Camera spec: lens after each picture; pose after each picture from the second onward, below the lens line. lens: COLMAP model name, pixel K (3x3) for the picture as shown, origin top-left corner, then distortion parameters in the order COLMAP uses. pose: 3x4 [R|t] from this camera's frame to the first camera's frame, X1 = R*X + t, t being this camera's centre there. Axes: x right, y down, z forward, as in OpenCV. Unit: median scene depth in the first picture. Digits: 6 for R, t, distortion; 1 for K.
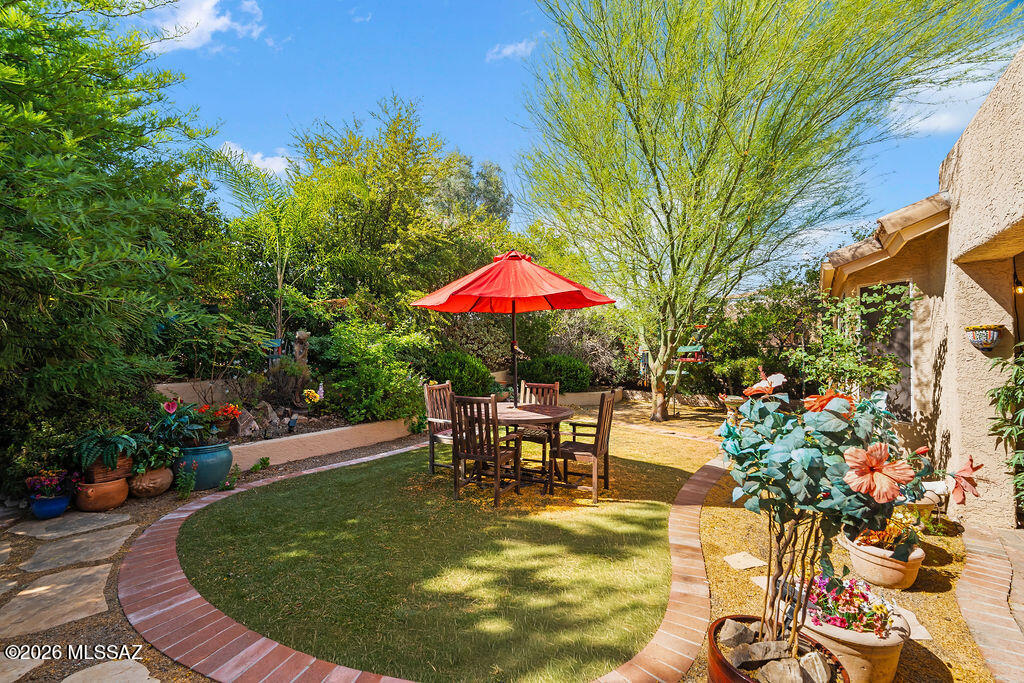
lens RADIAL K [[448.5, 0, 513.4], [0, 448.5, 344.8], [0, 0, 1]] dist [-0.001582, -0.000533]
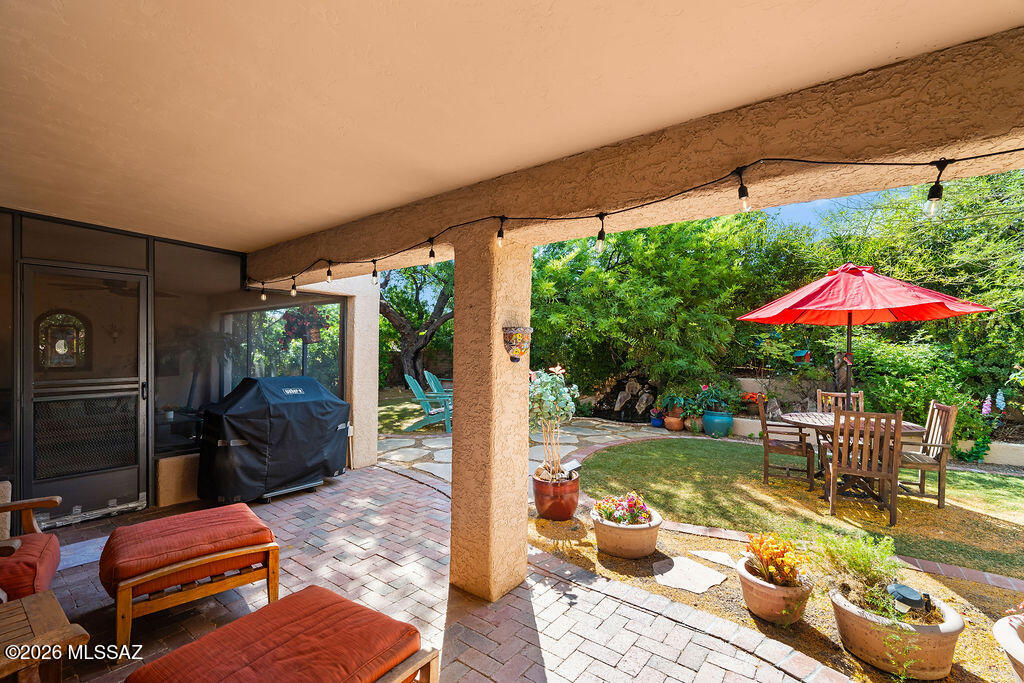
lens RADIAL K [[455.6, 0, 512.9], [0, 455.6, 350.0], [0, 0, 1]] dist [-0.002758, -0.000301]
pose [[-0.073370, -0.001300, -0.997304, 1.159754], [-0.005242, 0.999986, -0.000917, -0.008535], [0.997291, 0.005161, -0.073375, 0.353790]]
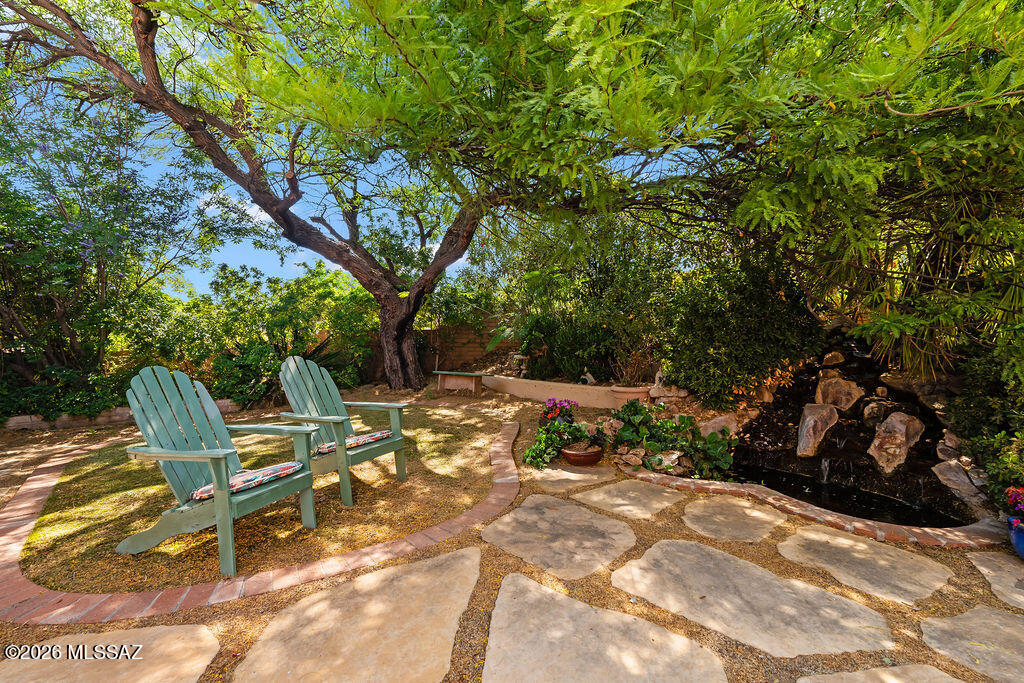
lens RADIAL K [[447.8, 0, 512.0], [0, 447.8, 341.5], [0, 0, 1]] dist [-0.000596, -0.000058]
pose [[-0.273795, 0.008280, -0.961752, -0.225857], [0.015466, 0.999872, 0.004206, 0.062059], [0.961664, -0.013723, -0.273888, 0.407495]]
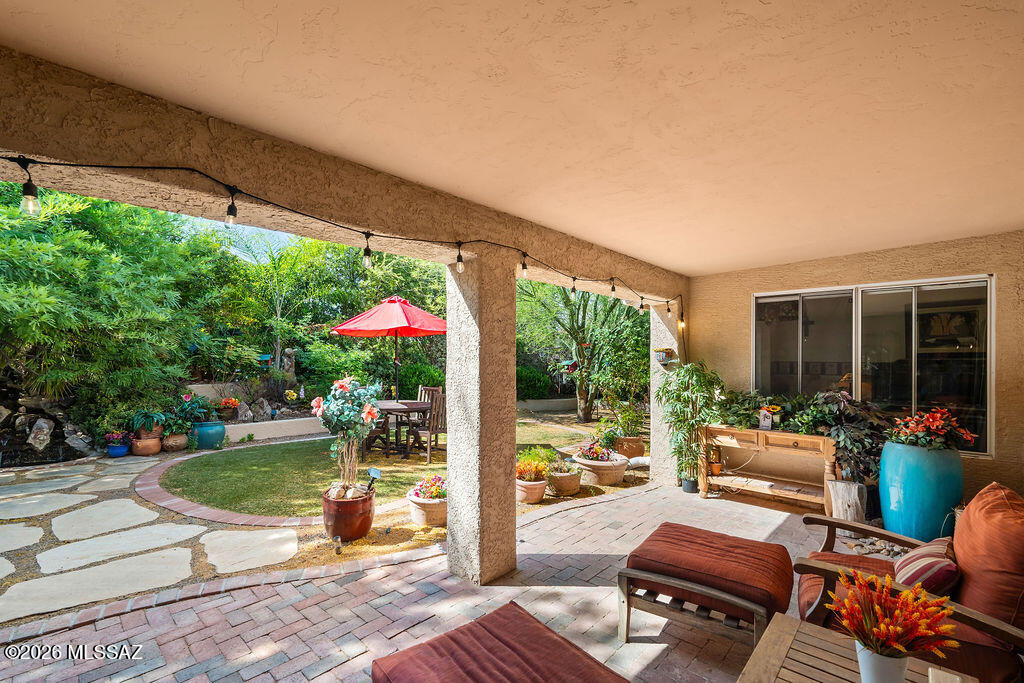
lens RADIAL K [[455.6, 0, 512.9], [0, 455.6, 350.0], [0, 0, 1]] dist [-0.002758, -0.000301]
pose [[0.988848, -0.000009, -0.148930, 0.649126], [-0.001975, 0.999911, -0.013168, -0.014085], [0.148917, 0.013316, 0.988760, -0.459574]]
